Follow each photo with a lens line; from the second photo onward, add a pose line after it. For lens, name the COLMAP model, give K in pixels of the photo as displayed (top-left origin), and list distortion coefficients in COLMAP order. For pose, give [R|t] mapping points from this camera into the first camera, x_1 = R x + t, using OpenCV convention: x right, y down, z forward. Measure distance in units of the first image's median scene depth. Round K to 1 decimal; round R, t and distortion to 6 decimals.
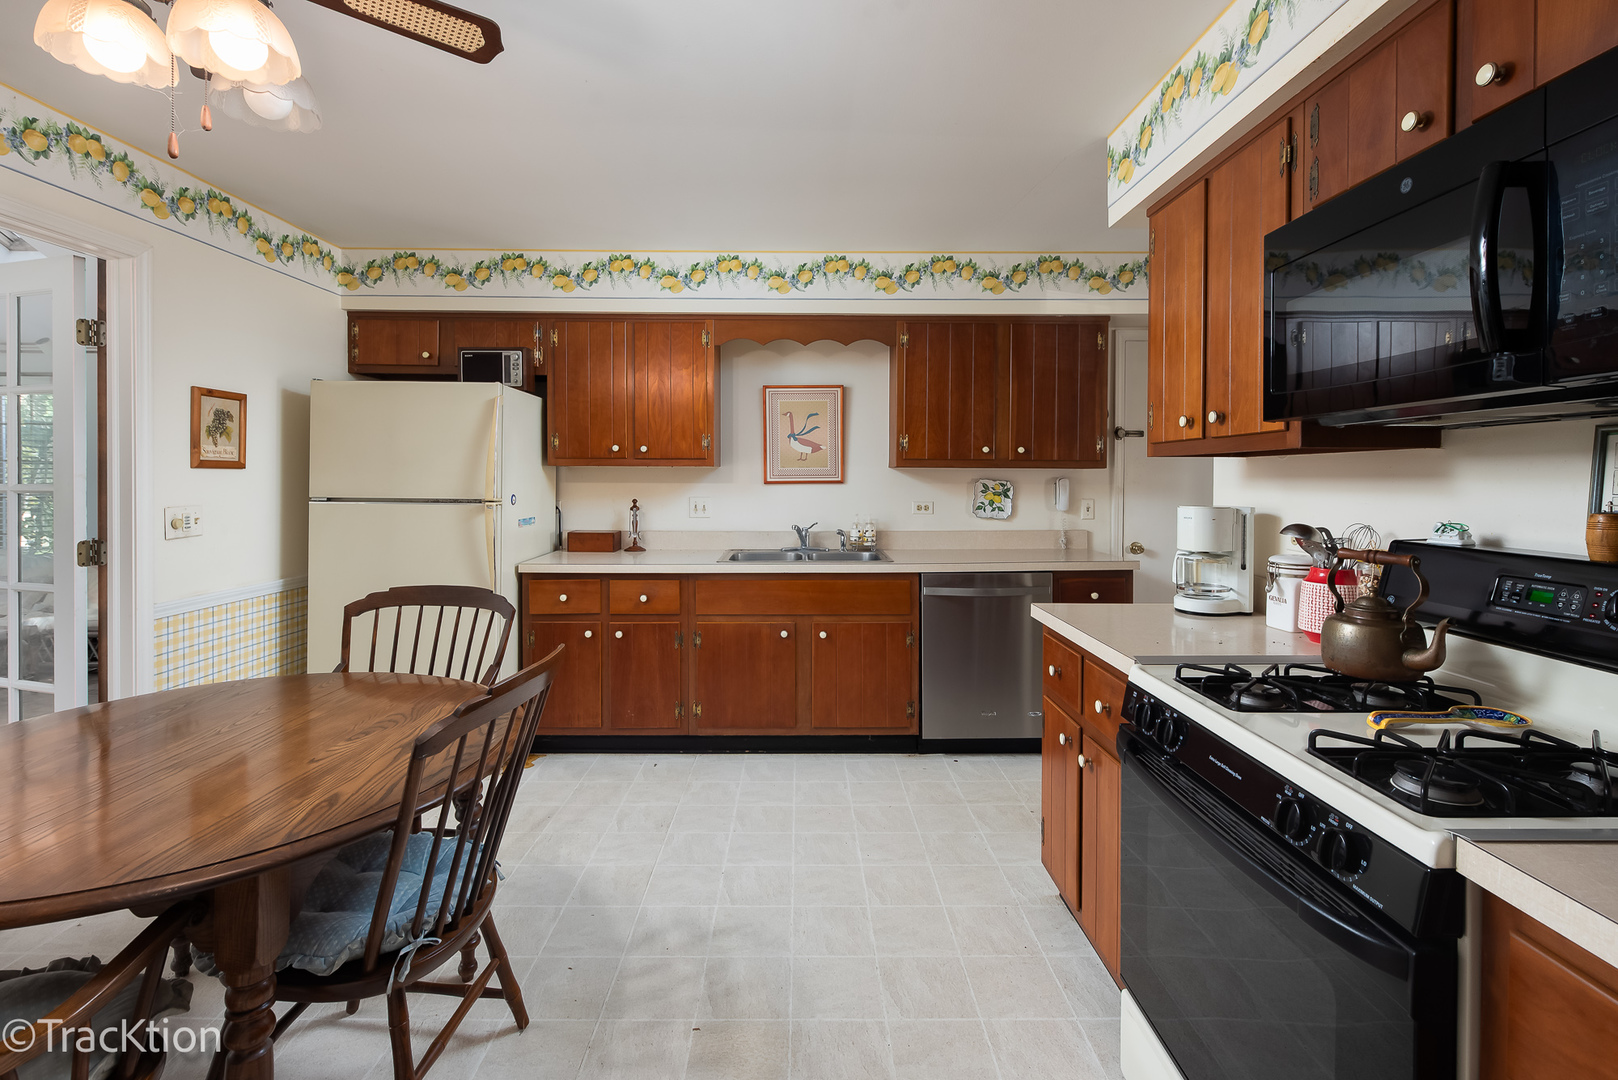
lens RADIAL K [[736.9, 0, 811.3], [0, 736.9, 497.5], [0, 0, 1]] dist [-0.003692, -0.000905]
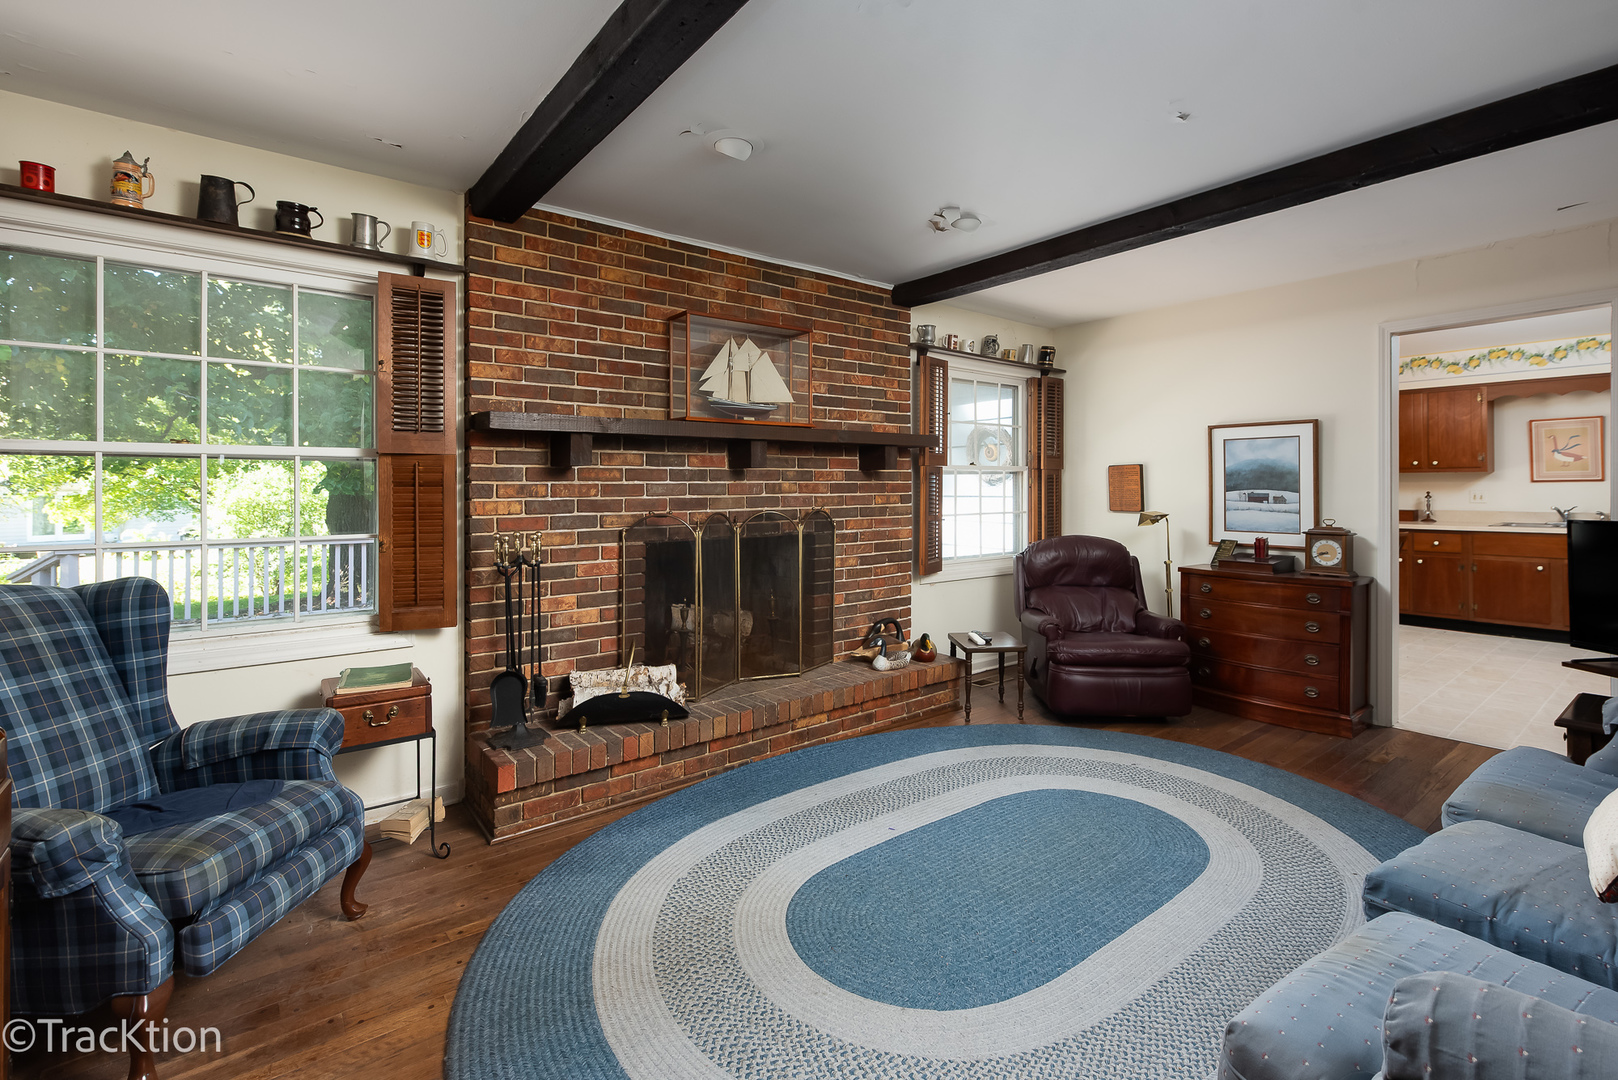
lens RADIAL K [[736.9, 0, 817.1], [0, 736.9, 487.1], [0, 0, 1]] dist [-0.003692, -0.000905]
pose [[0.624700, -0.005322, -0.780847, 0.221181], [-0.003062, 0.999952, -0.009265, 0.012970], [0.780859, 0.008178, 0.624654, -1.248290]]
